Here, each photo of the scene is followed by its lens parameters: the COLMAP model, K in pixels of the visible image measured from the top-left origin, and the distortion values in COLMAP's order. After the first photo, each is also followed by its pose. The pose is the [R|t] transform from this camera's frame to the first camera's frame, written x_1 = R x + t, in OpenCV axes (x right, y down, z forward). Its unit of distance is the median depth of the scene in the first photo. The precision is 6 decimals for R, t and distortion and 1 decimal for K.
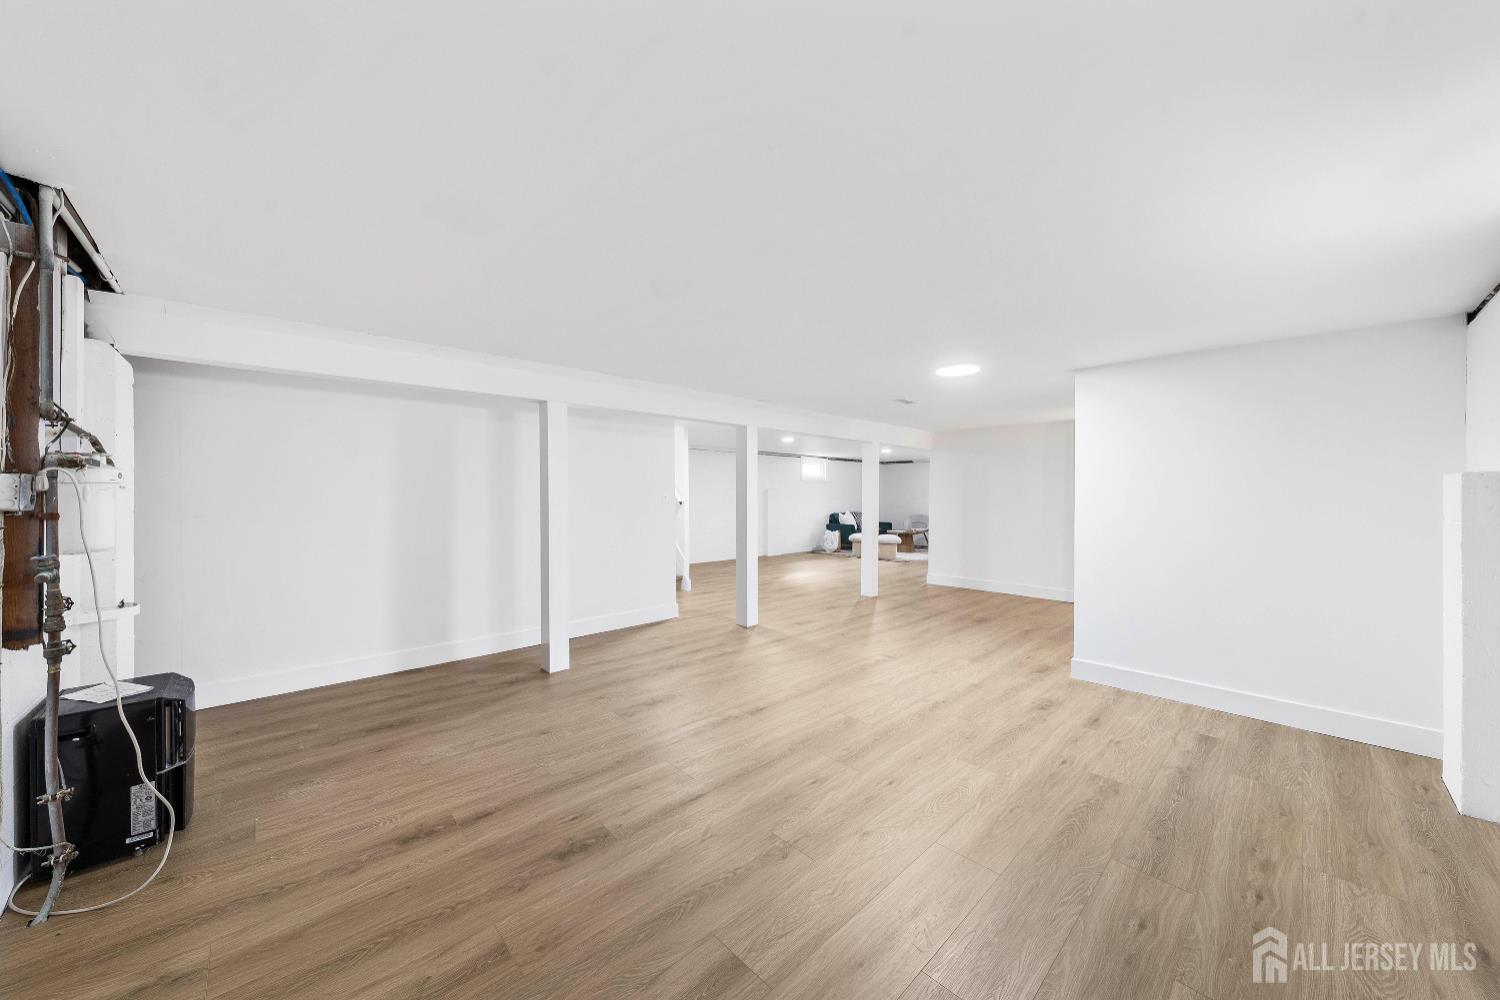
lens RADIAL K [[524.4, 0, 750.1], [0, 524.4, 495.3], [0, 0, 1]] dist [-0.000085, -0.000039]
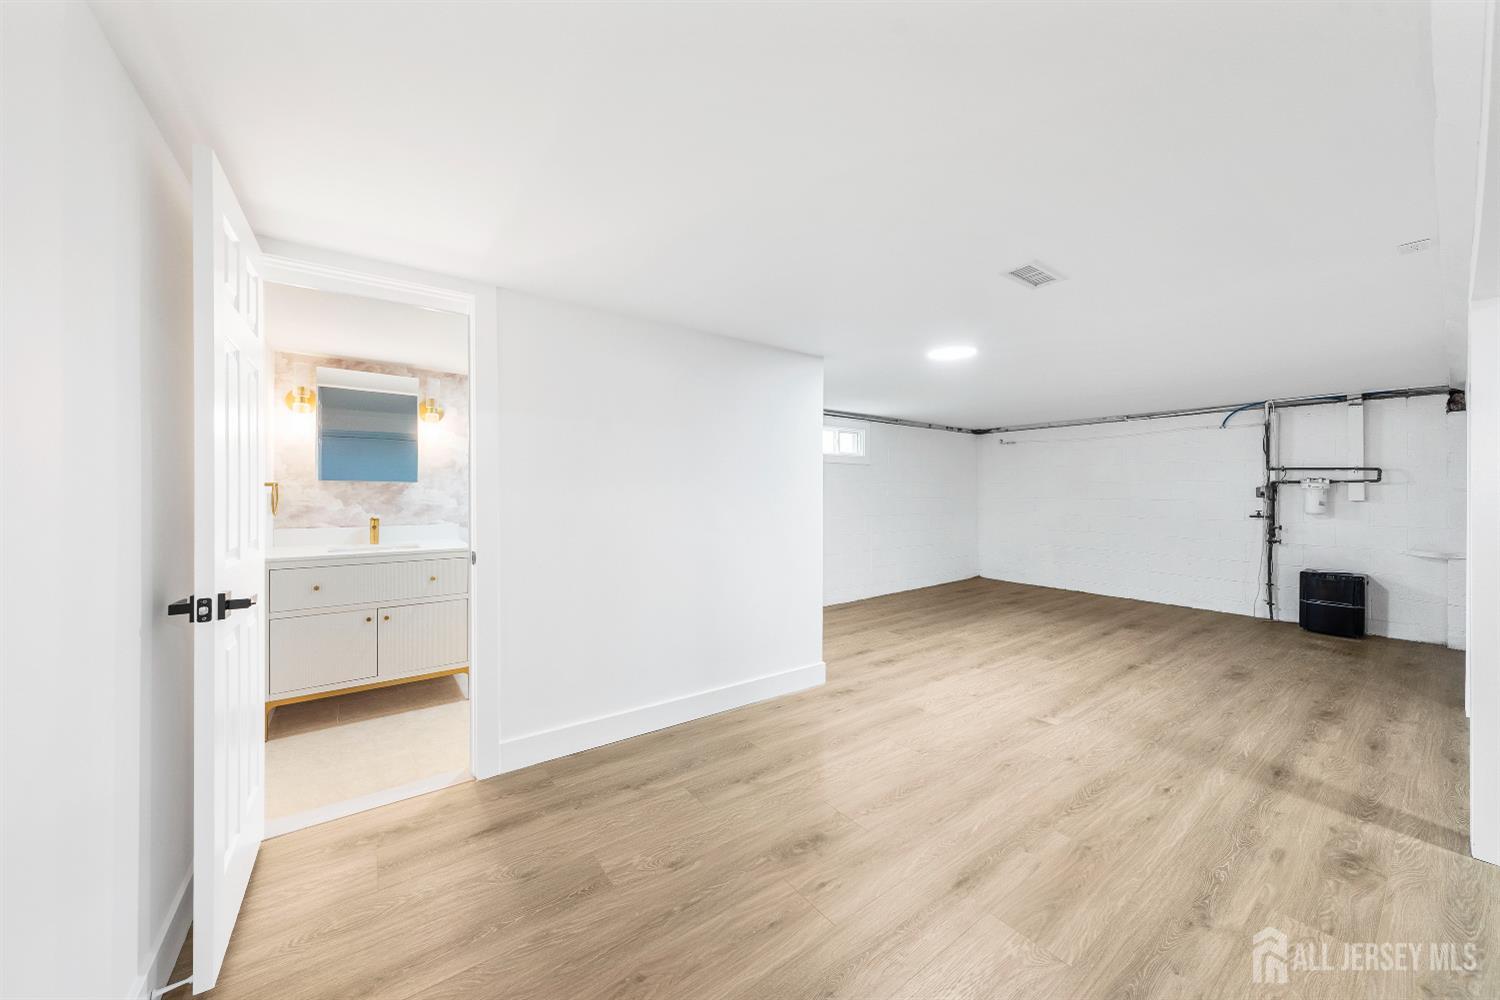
lens RADIAL K [[524.4, 0, 750.7], [0, 524.4, 491.1], [0, 0, 1]] dist [-0.000085, -0.000039]
pose [[-0.992172, -0.008925, 0.124556, 0.679753], [-0.008106, 0.999942, 0.007083, -0.002537], [-0.124612, 0.006018, -0.992187, 2.101140]]
